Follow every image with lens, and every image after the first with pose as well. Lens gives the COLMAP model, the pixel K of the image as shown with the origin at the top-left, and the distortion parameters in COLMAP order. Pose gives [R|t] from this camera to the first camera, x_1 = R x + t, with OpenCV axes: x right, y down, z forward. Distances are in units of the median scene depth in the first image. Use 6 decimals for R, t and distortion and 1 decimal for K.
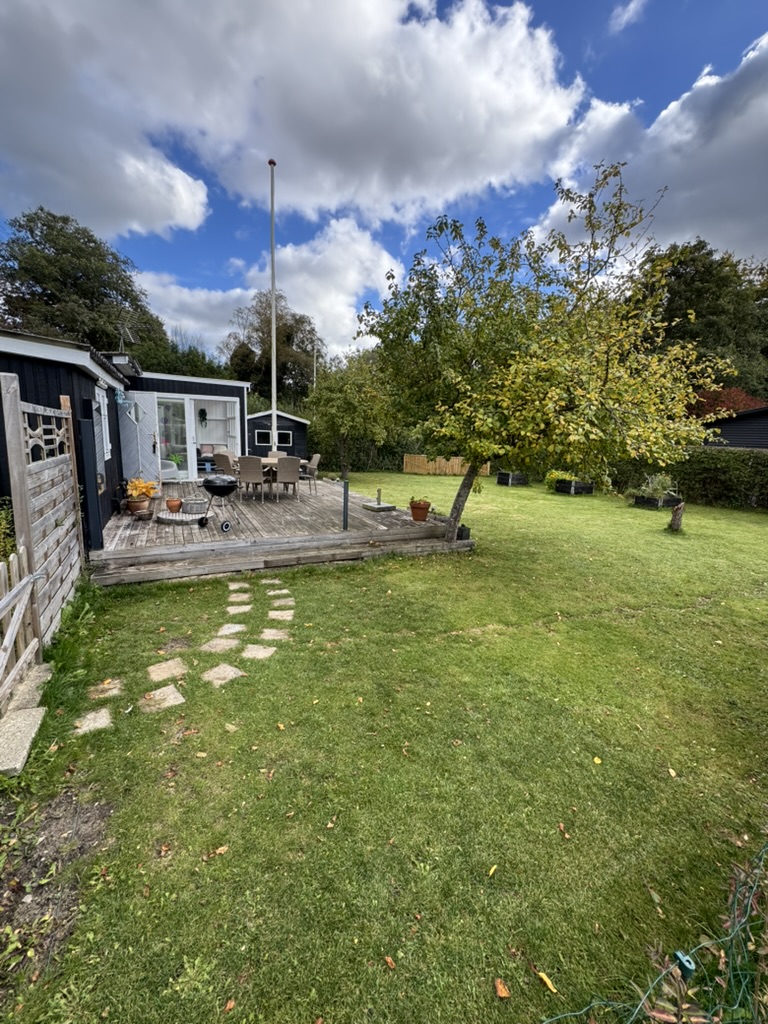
lens RADIAL K [[408.6, 0, 385.4], [0, 408.6, 510.9], [0, 0, 1]] dist [-0.002592, 0.000655]
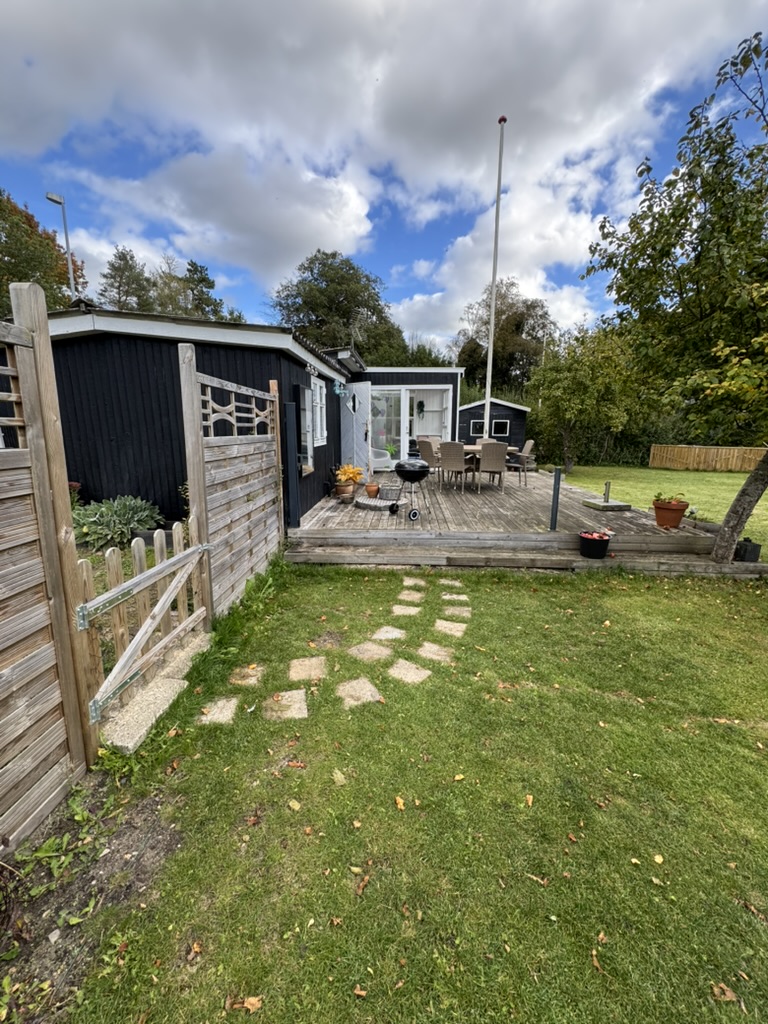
lens RADIAL K [[409.6, 0, 384.8], [0, 409.6, 512.0], [0, 0, 1]] dist [-0.002117, 0.000113]
pose [[0.863577, 0.066850, -0.499765, 0.018332], [-0.060281, 0.997751, 0.029297, 0.009986], [0.500600, 0.004826, 0.865665, 0.201353]]
